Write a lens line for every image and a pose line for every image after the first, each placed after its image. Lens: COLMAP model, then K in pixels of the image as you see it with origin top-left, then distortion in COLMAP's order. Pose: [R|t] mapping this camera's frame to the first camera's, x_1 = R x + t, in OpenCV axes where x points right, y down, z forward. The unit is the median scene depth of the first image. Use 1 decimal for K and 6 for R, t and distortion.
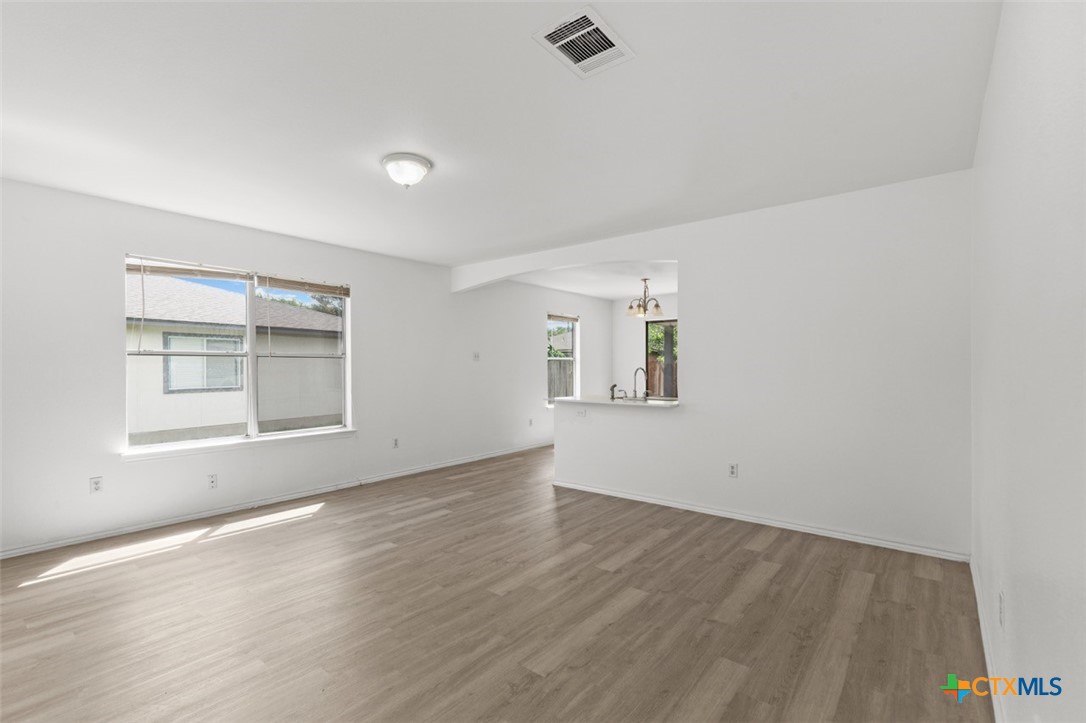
lens RADIAL K [[491.2, 0, 537.8], [0, 491.2, 371.5], [0, 0, 1]] dist [0.012011, -0.002159]
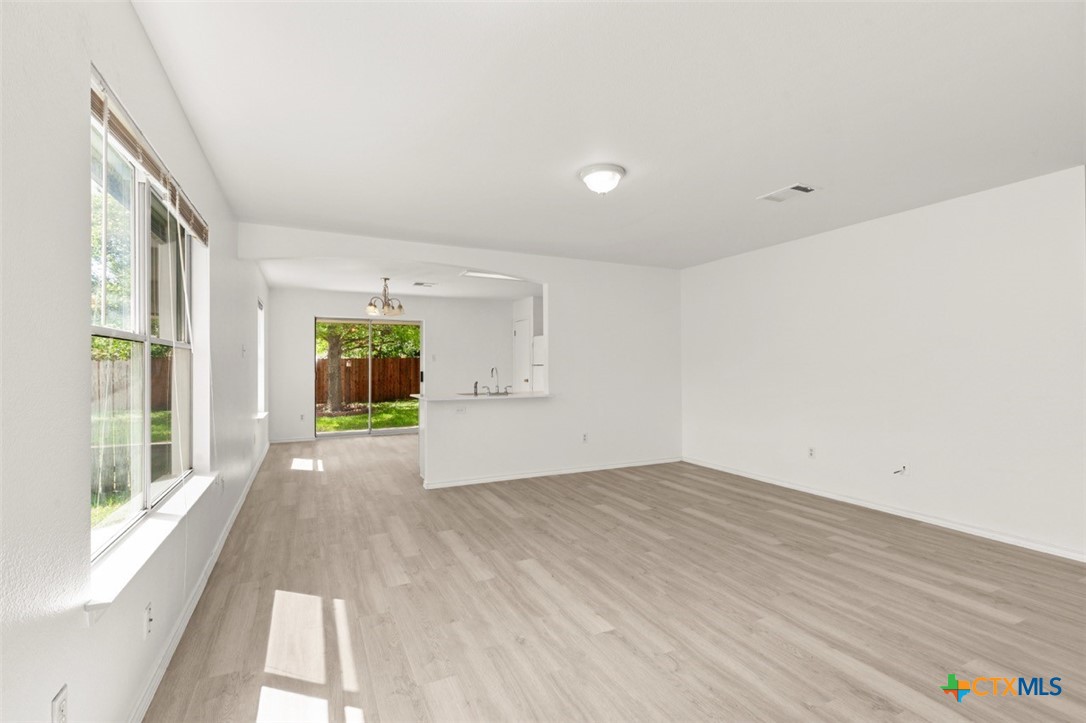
lens RADIAL K [[491.2, 0, 543.5], [0, 491.2, 356.6], [0, 0, 1]] dist [0.012011, -0.002159]
pose [[0.430737, 0.017152, 0.902314, -1.025340], [0.010220, 0.999663, -0.023881, -0.001496], [-0.902419, 0.019508, 0.430417, 0.533127]]
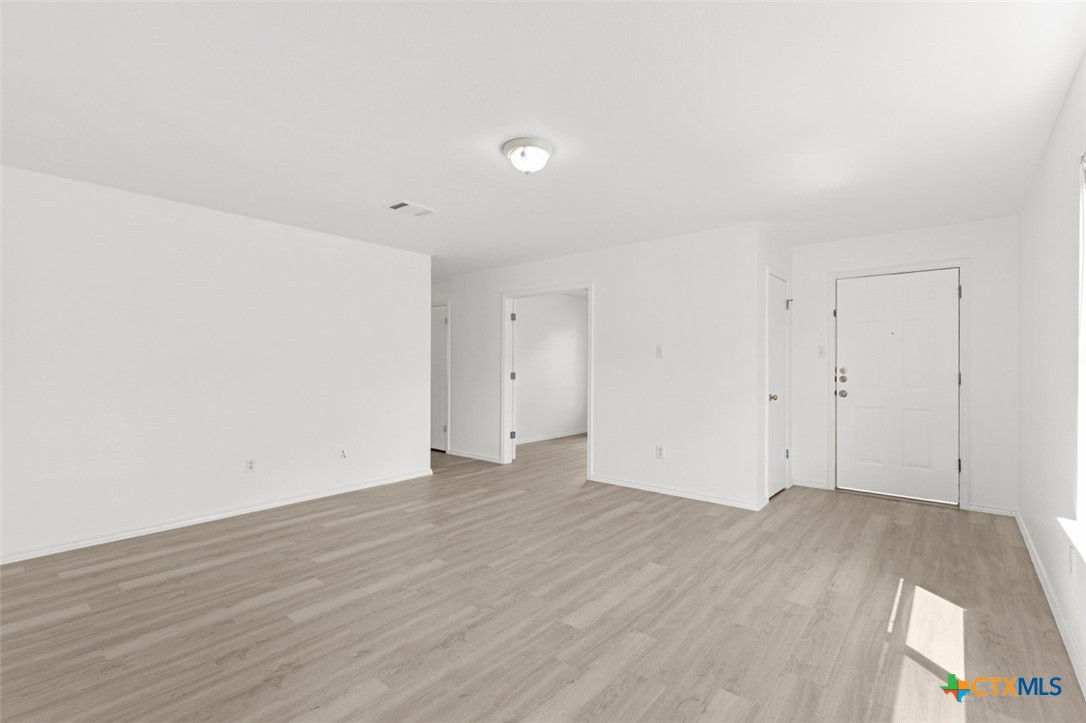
lens RADIAL K [[491.2, 0, 535.1], [0, 491.2, 368.7], [0, 0, 1]] dist [0.012011, -0.002159]
pose [[-0.999626, -0.000370, 0.027348, -0.246077], [0.000045, 0.999885, 0.015183, -0.014185], [-0.027350, 0.015178, -0.999511, 1.562562]]
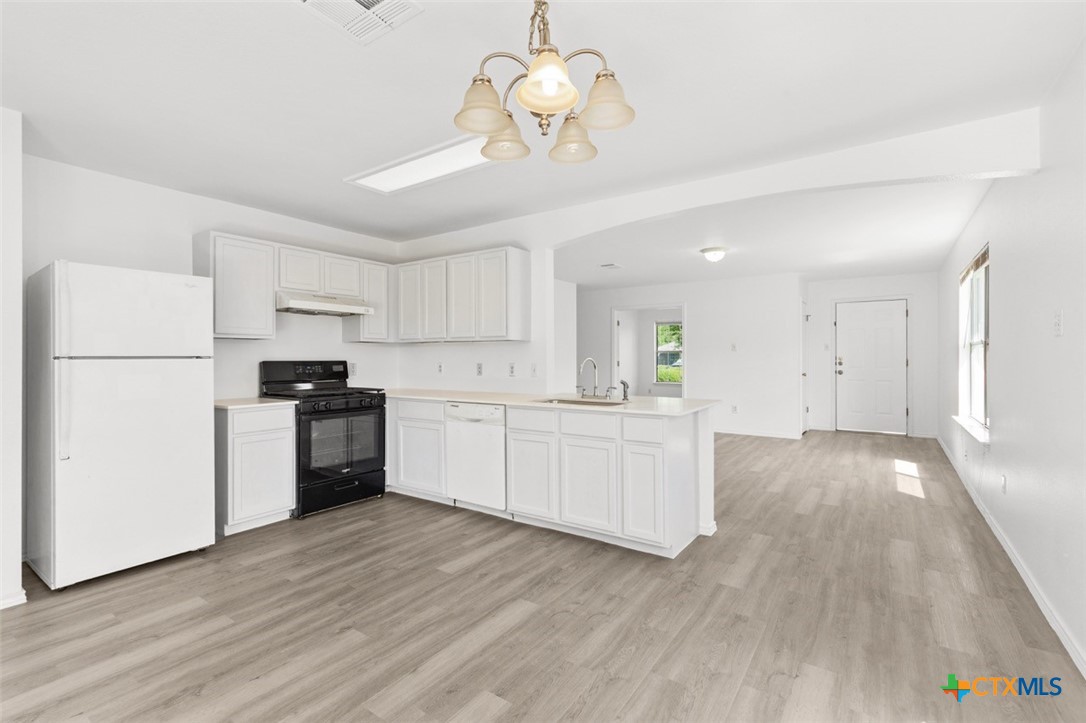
lens RADIAL K [[491.2, 0, 538.5], [0, 491.2, 358.2], [0, 0, 1]] dist [0.012011, -0.002159]
pose [[-0.997908, 0.006033, -0.064371, 0.443404], [0.005370, 0.999931, 0.010468, -0.019996], [0.064430, 0.010100, -0.997871, 2.317182]]
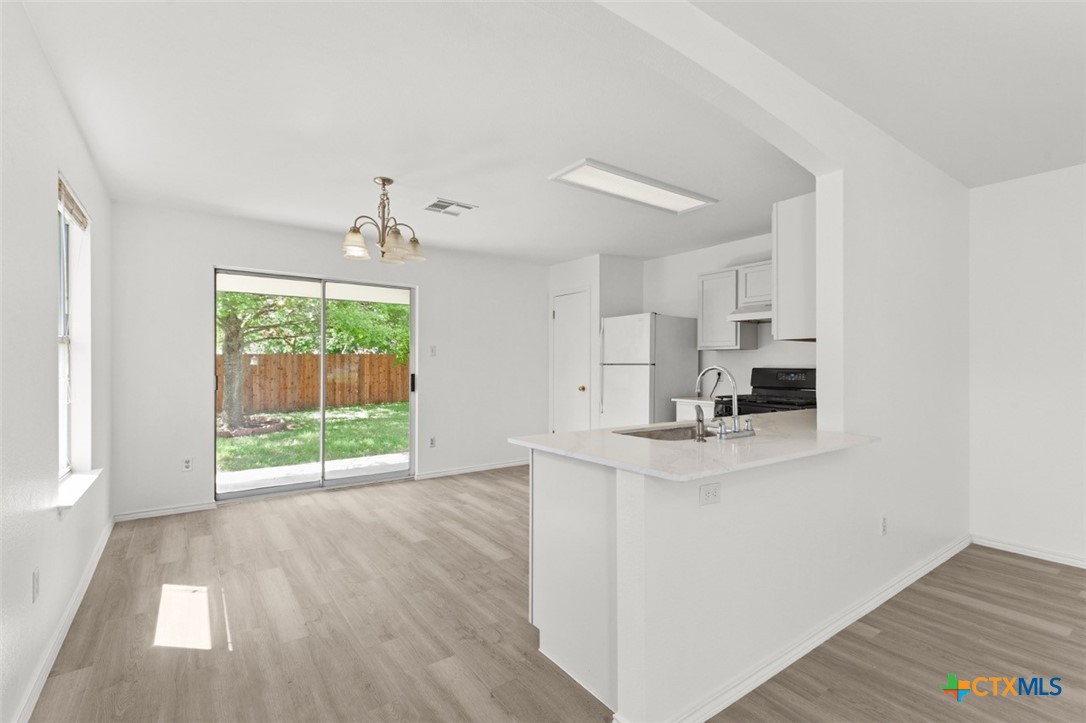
lens RADIAL K [[491.2, 0, 545.5], [0, 491.2, 366.2], [0, 0, 1]] dist [0.012011, -0.002159]
pose [[0.259869, 0.000352, 0.965644, -0.379868], [0.005657, 0.999982, -0.001887, -0.010416], [-0.965627, 0.005953, 0.259863, 1.369650]]
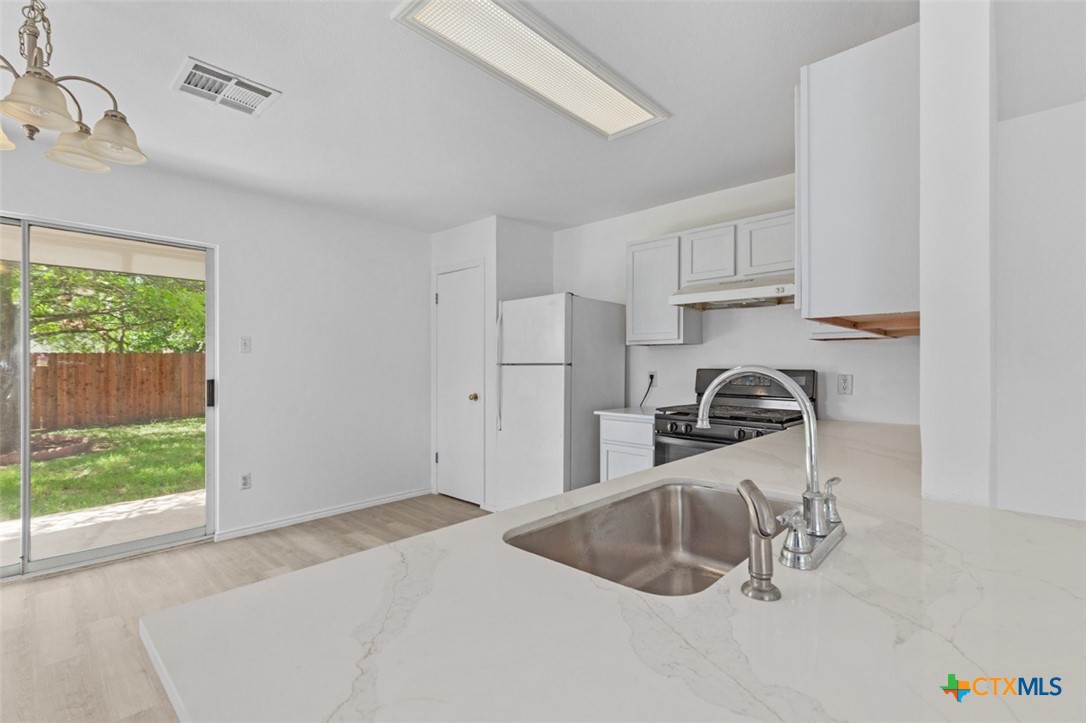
lens RADIAL K [[491.2, 0, 538.8], [0, 491.2, 367.4], [0, 0, 1]] dist [0.012011, -0.002159]
pose [[0.083039, -0.001067, 0.996546, 0.011721], [0.008764, 0.999962, 0.000340, -0.010960], [-0.996508, 0.008706, 0.083046, 1.413177]]
